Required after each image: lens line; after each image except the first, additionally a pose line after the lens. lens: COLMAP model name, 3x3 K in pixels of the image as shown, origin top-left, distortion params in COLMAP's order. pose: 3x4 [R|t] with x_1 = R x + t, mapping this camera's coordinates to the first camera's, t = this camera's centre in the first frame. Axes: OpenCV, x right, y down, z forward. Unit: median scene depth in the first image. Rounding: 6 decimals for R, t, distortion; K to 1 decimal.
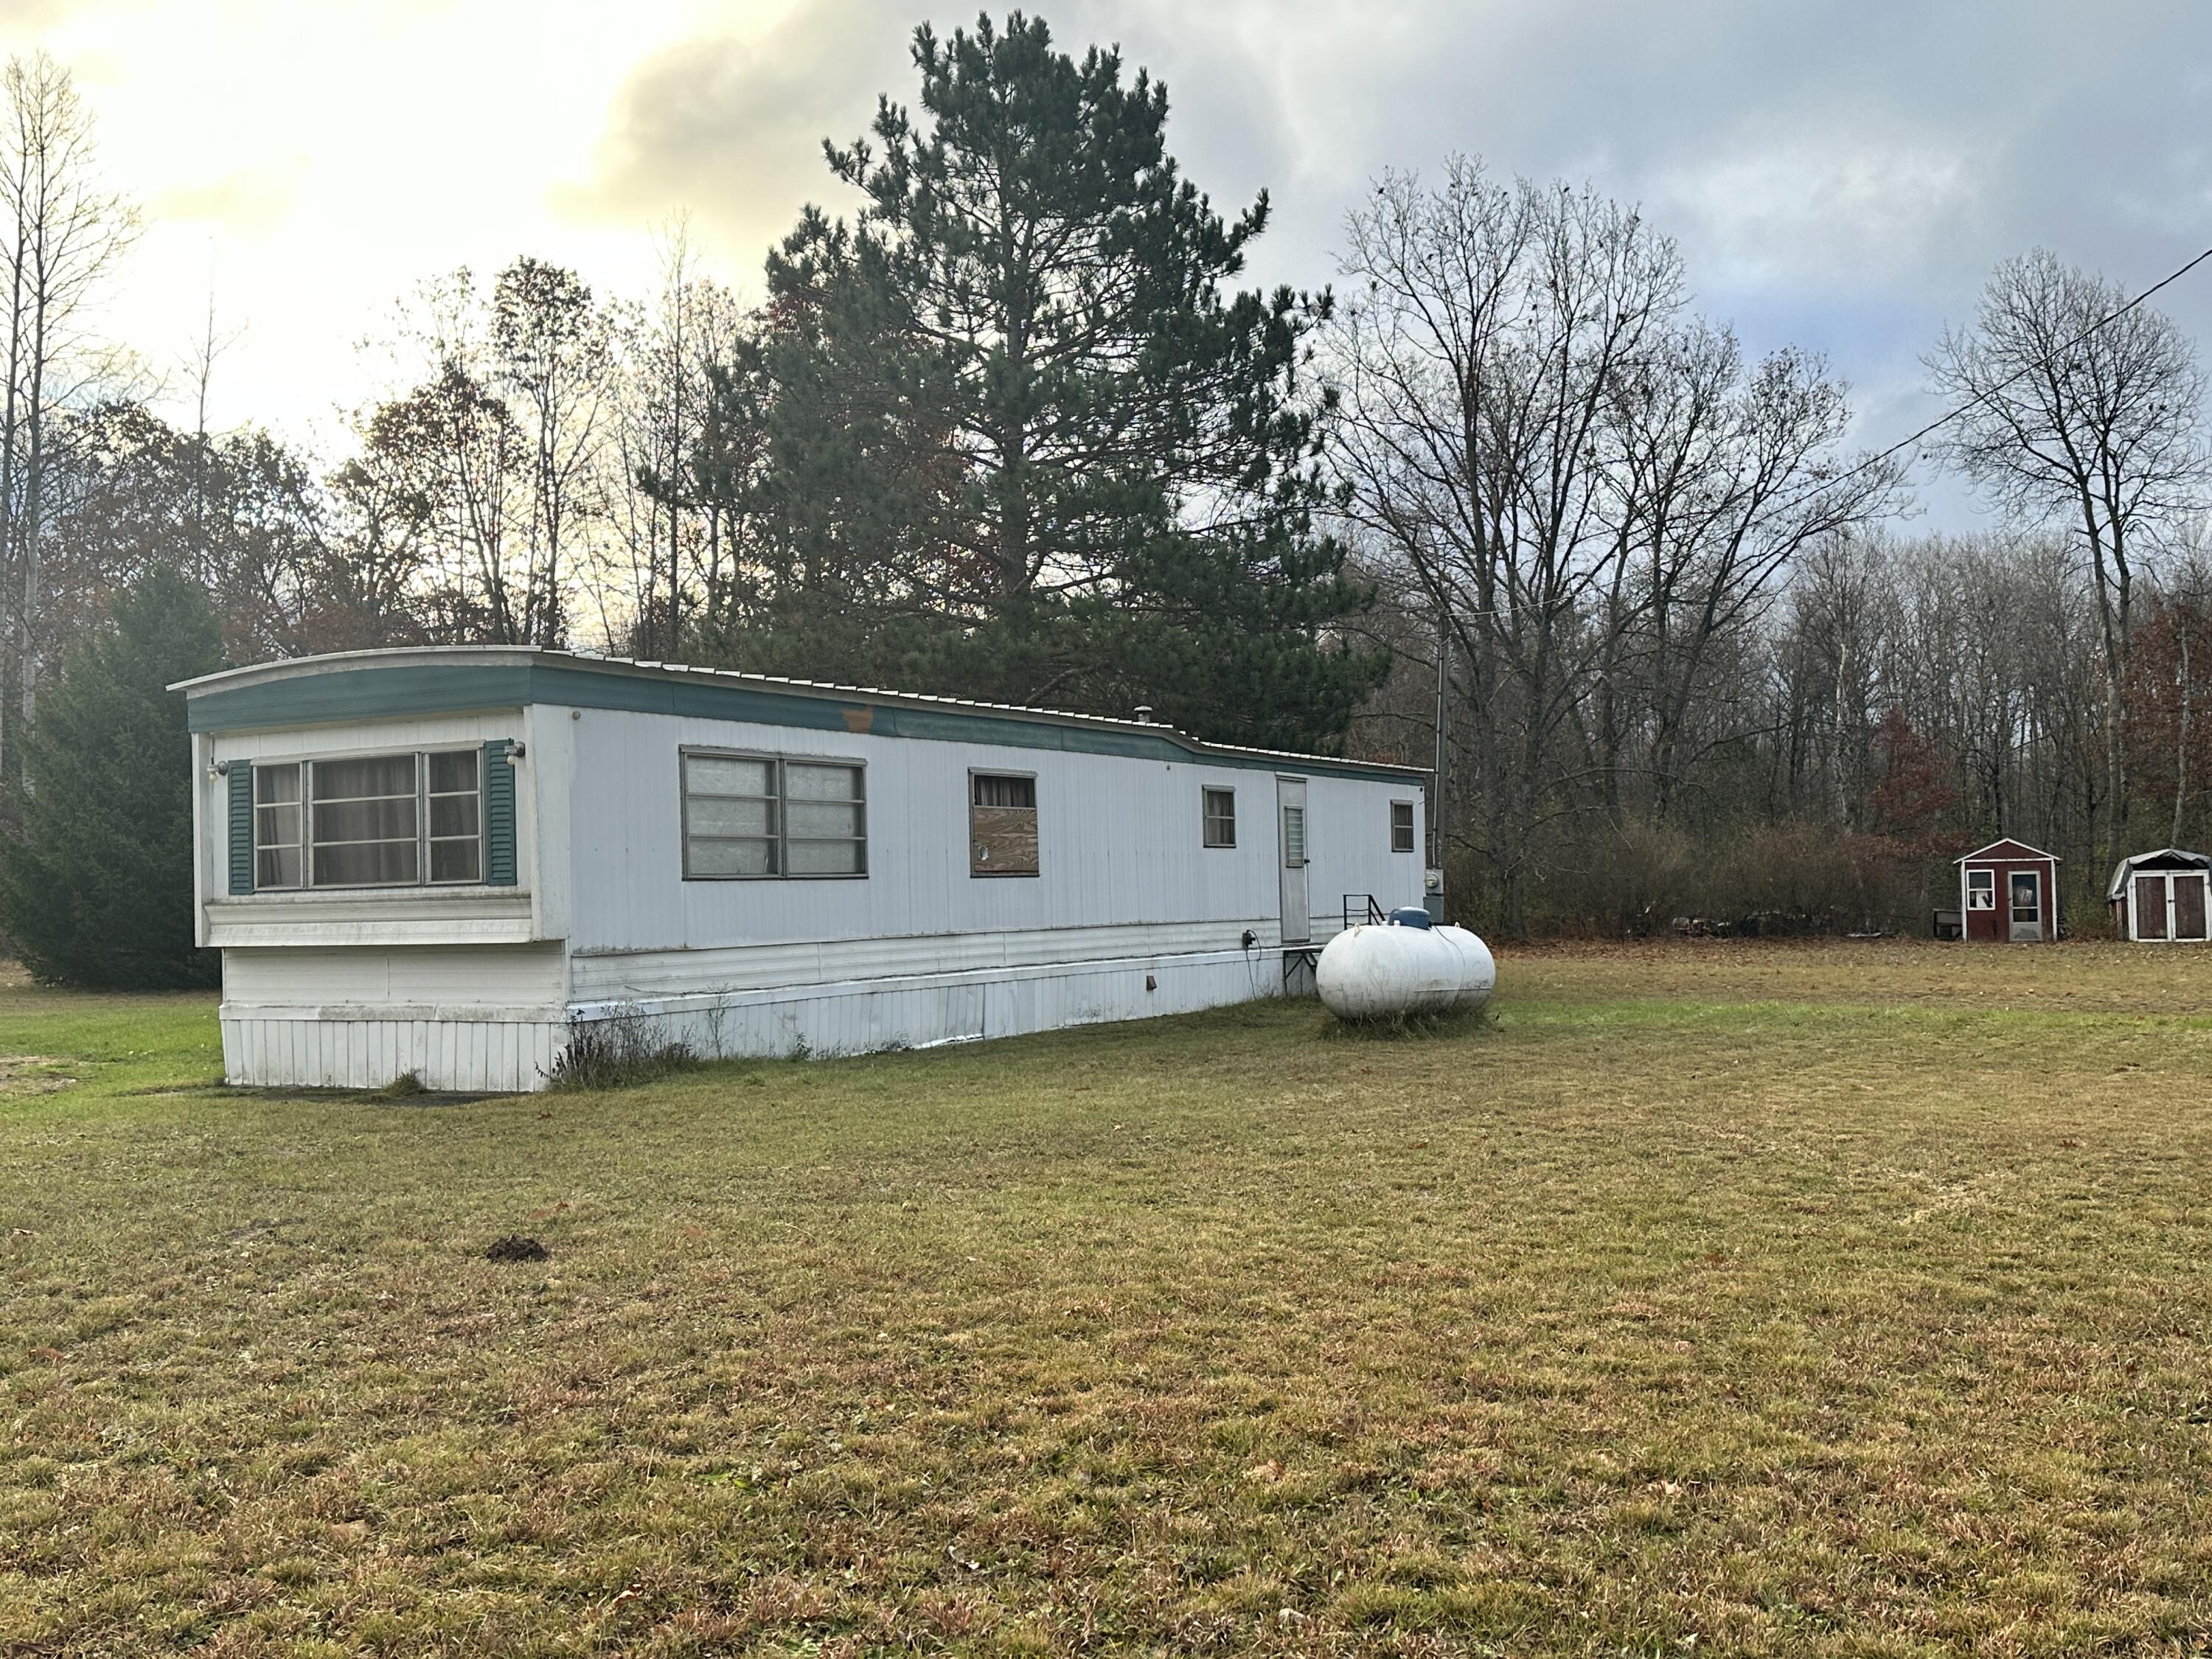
lens RADIAL K [[2130.9, 0, 1101.8], [0, 2130.9, 835.3], [0, 0, 1]] dist [0.207212, -0.319847]
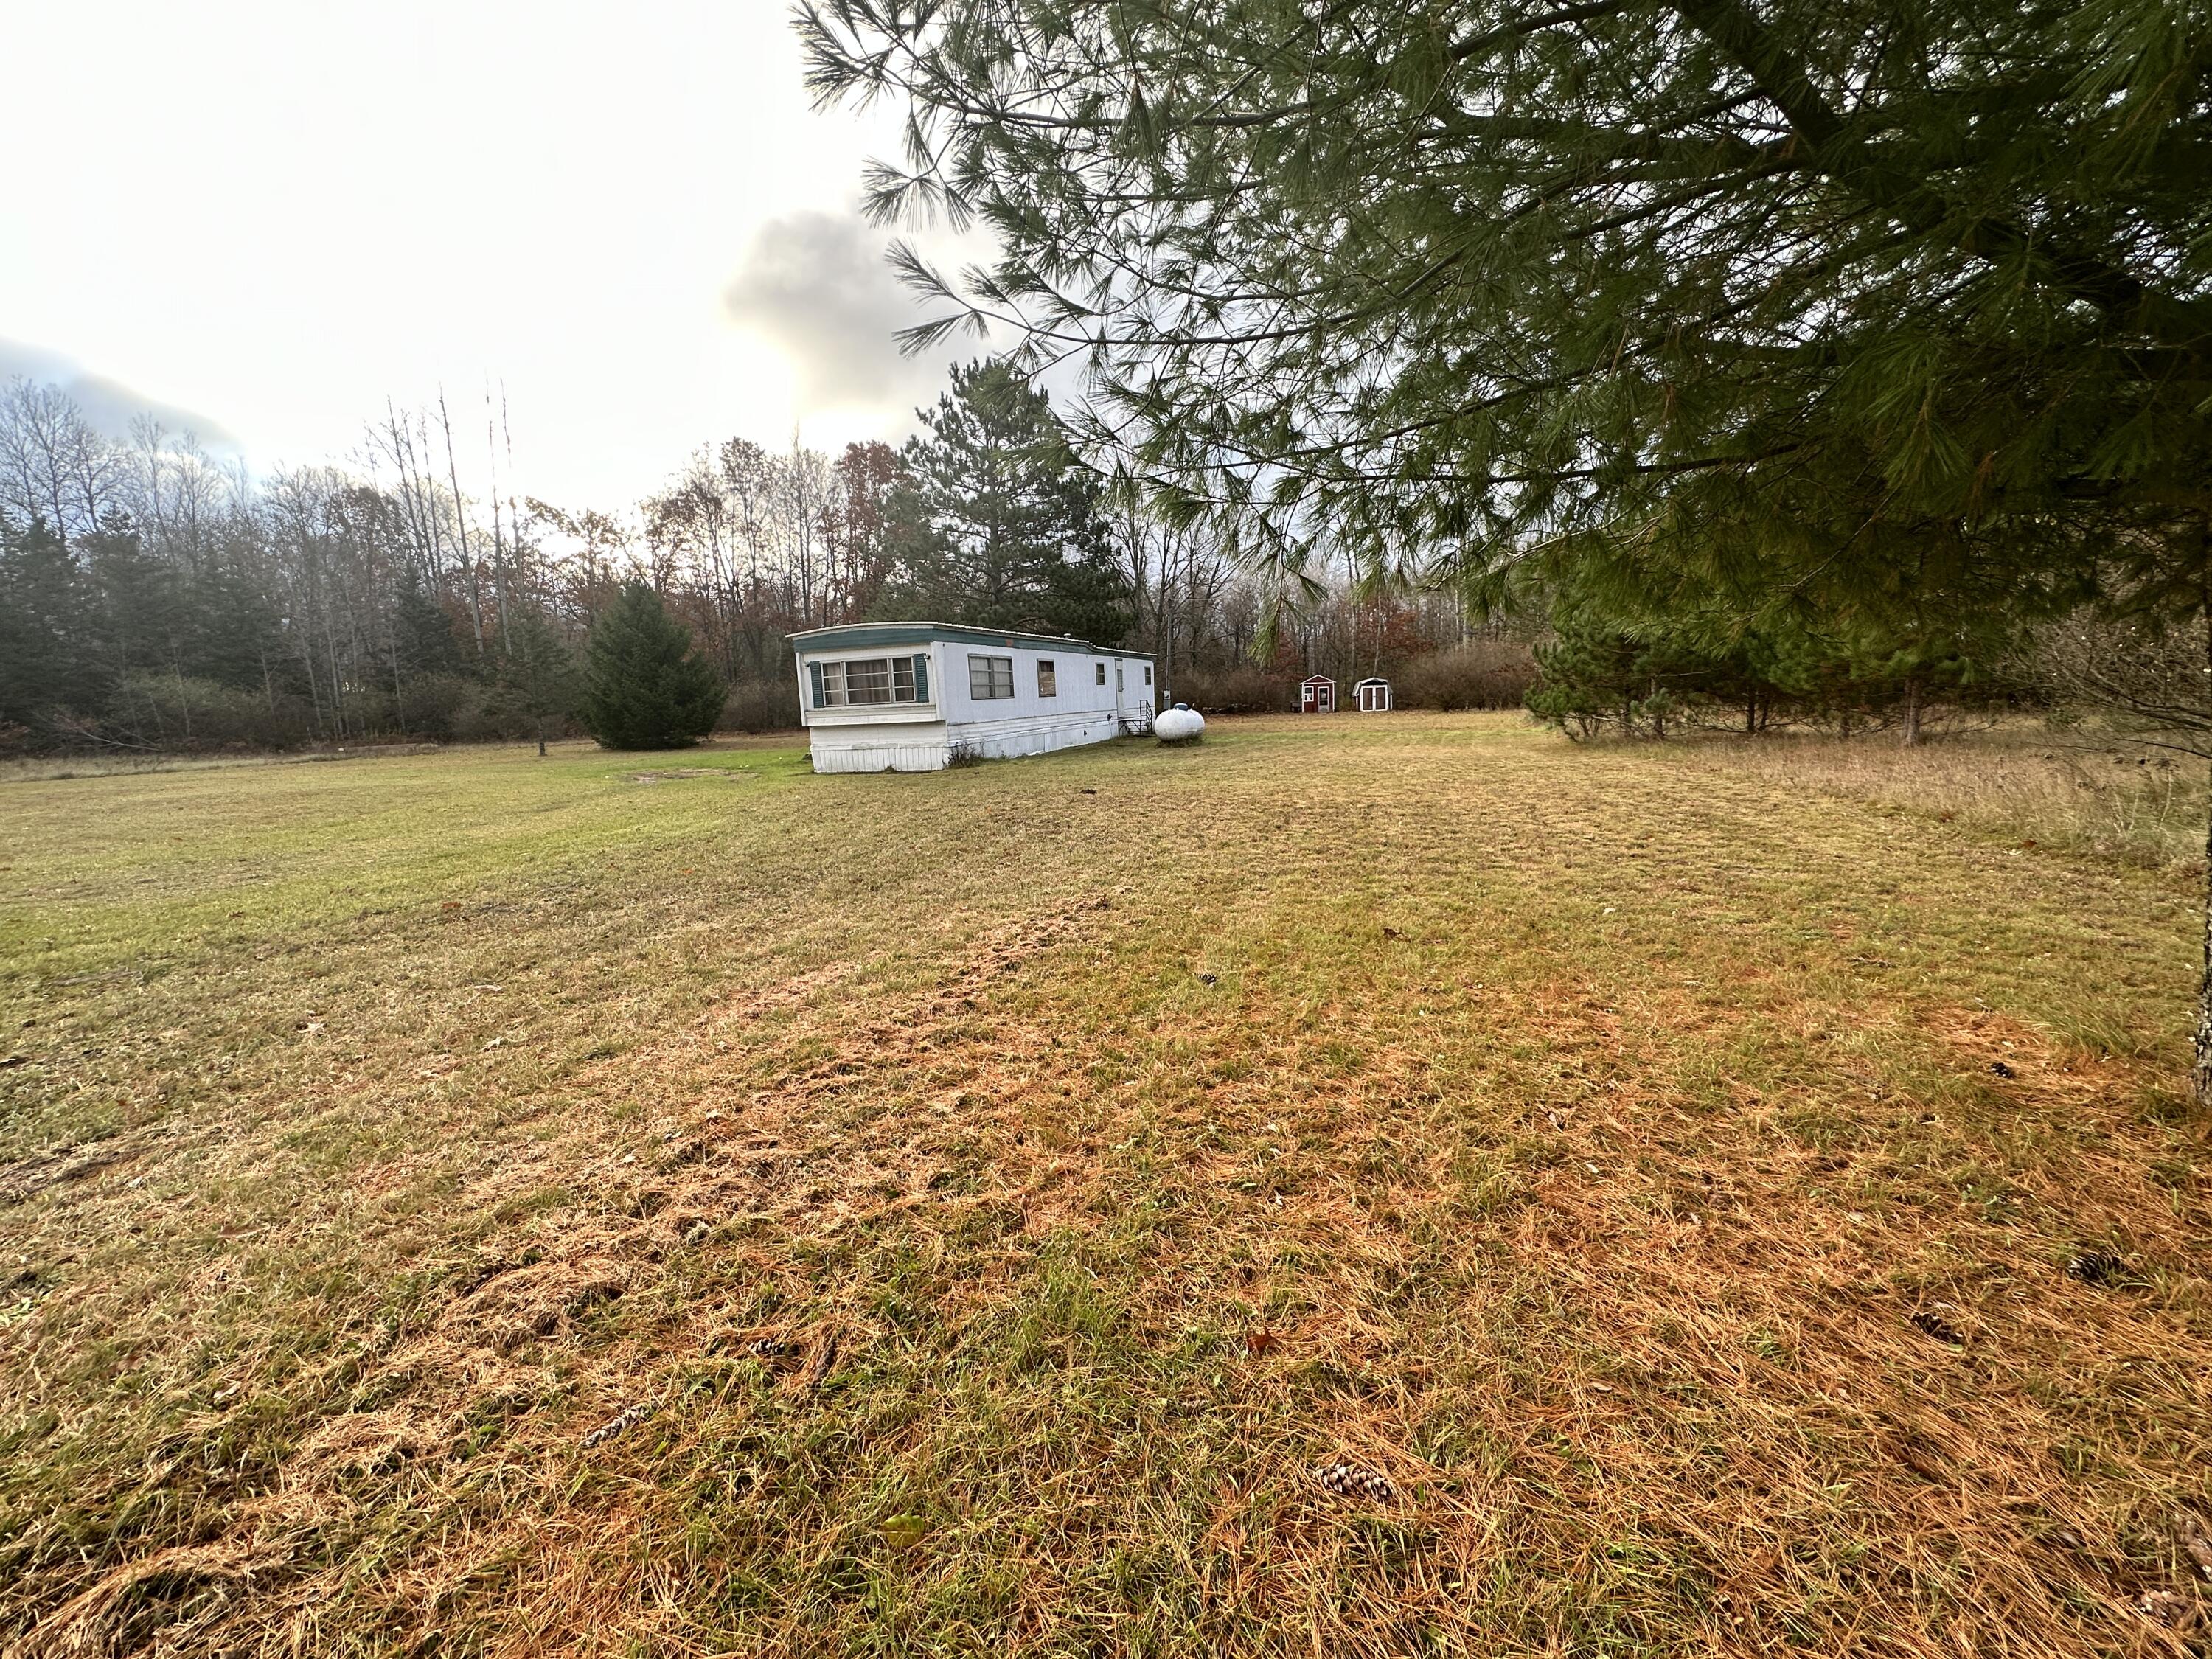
lens RADIAL K [[877.9, 0, 1106.0], [0, 877.9, 829.5], [0, 0, 1]] dist [0.000962, -0.000078]
pose [[0.982990, -0.050526, 0.176574, -0.193202], [0.019906, 0.985061, 0.171053, -0.005221], [-0.182579, -0.164629, 0.969310, -0.209484]]
